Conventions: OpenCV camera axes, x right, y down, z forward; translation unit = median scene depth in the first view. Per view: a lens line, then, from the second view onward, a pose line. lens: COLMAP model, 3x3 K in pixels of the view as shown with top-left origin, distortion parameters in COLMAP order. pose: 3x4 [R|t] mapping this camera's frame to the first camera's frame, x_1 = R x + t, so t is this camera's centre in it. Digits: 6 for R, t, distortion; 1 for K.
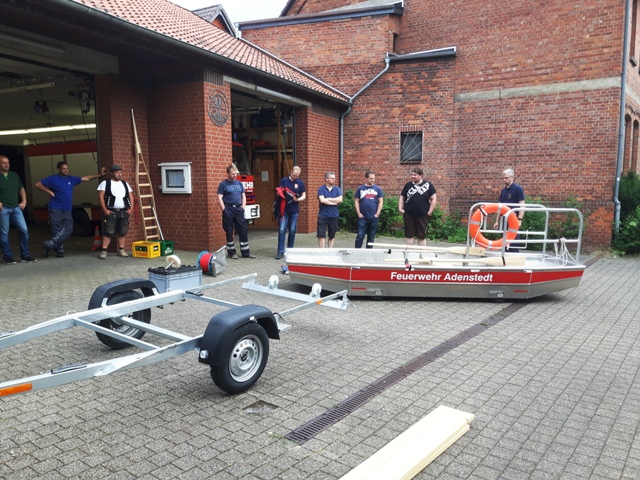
lens RADIAL K [[523.2, 0, 328.4], [0, 523.2, 246.0], [0, 0, 1]] dist [0.079033, -0.132747]
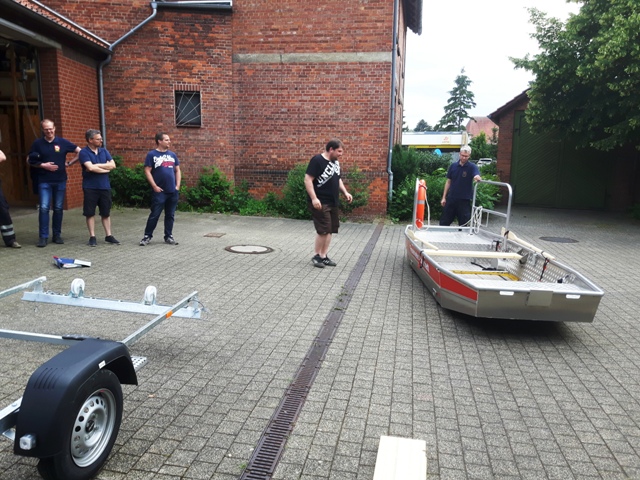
lens RADIAL K [[523.2, 0, 328.4], [0, 523.2, 246.0], [0, 0, 1]] dist [0.079033, -0.132747]
pose [[0.890977, -0.061456, 0.449870, -0.054651], [0.035035, 0.997149, 0.066831, -0.009449], [-0.452695, -0.043784, 0.890590, 0.101296]]
